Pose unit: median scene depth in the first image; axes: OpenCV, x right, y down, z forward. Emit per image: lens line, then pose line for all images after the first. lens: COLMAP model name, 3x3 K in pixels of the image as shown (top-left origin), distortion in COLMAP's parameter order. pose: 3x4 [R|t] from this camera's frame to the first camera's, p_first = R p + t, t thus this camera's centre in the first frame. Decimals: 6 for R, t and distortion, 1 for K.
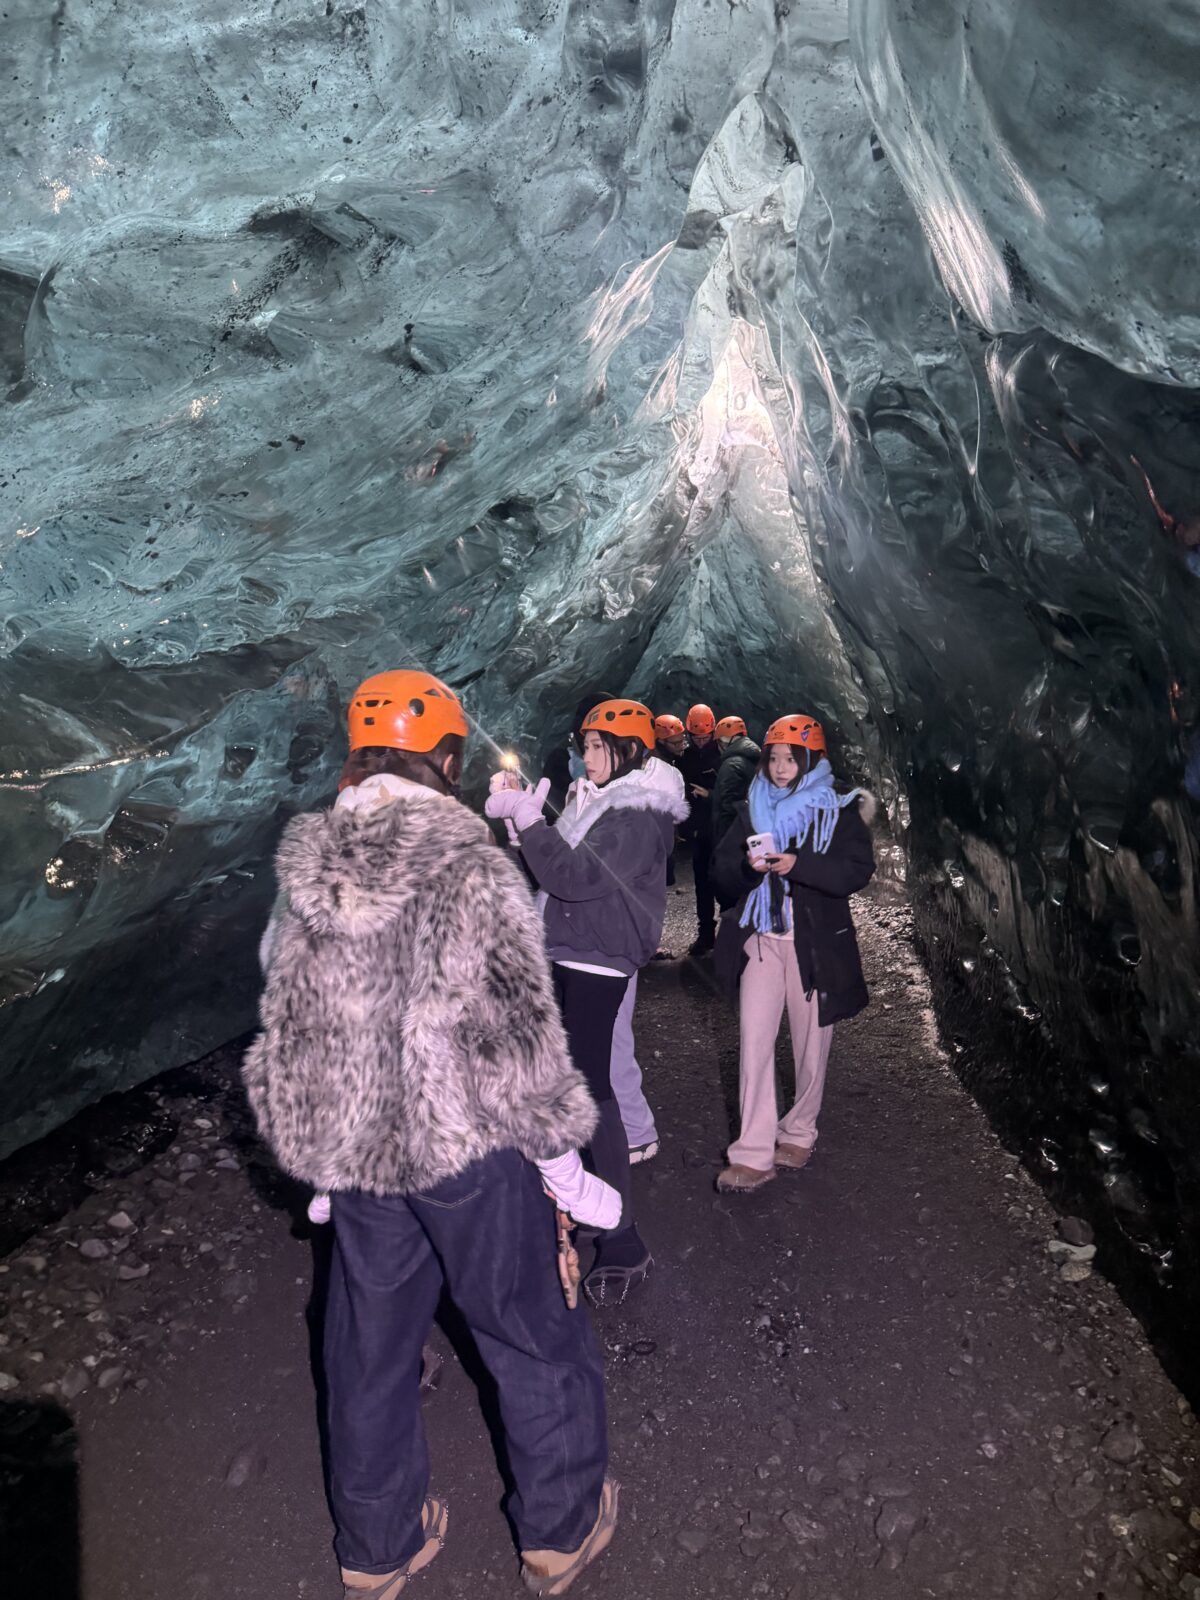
lens RADIAL K [[1128.1, 0, 600.0], [0, 1128.1, 800.0], [0, 0, 1]] dist [-0.002749, -0.011216]
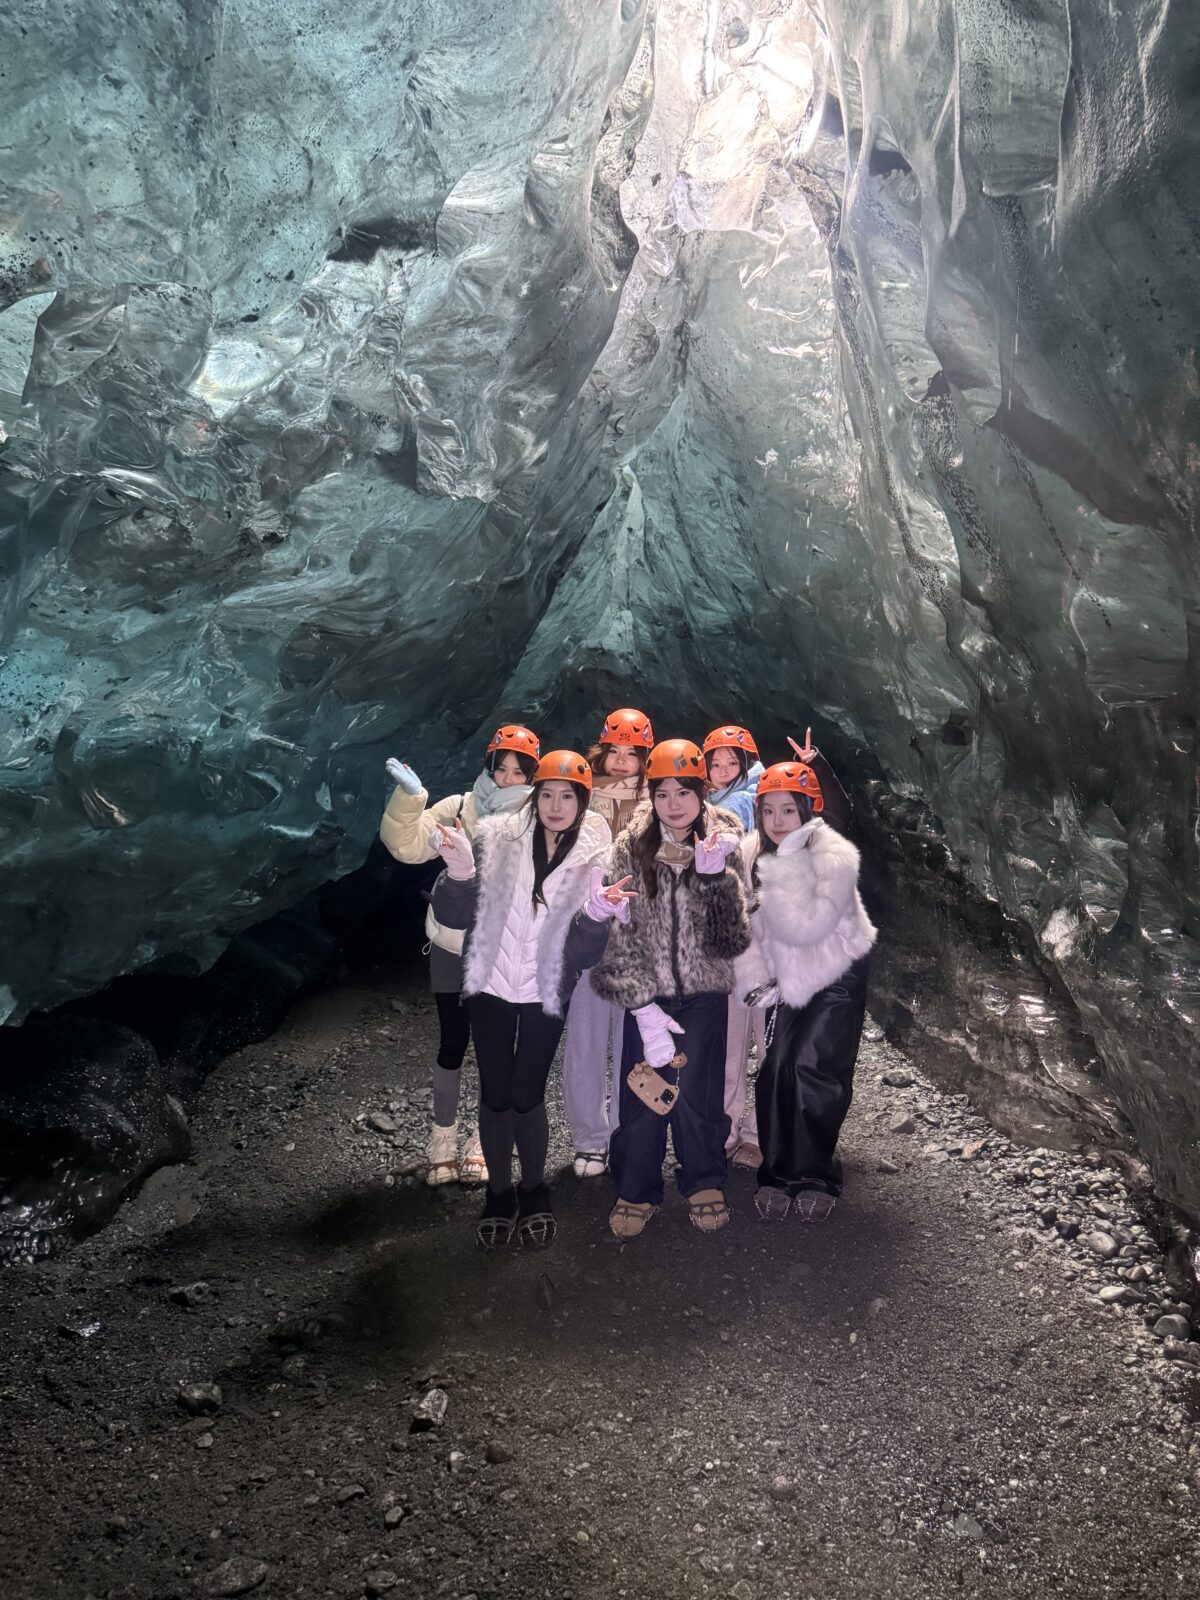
lens RADIAL K [[1128.1, 0, 600.0], [0, 1128.1, 800.0], [0, 0, 1]] dist [-0.002749, -0.011216]
pose [[0.996824, 0.033196, 0.072386, 0.070182], [-0.031440, 0.999186, -0.025272, -0.037621], [-0.073166, 0.022916, 0.997056, 0.836545]]
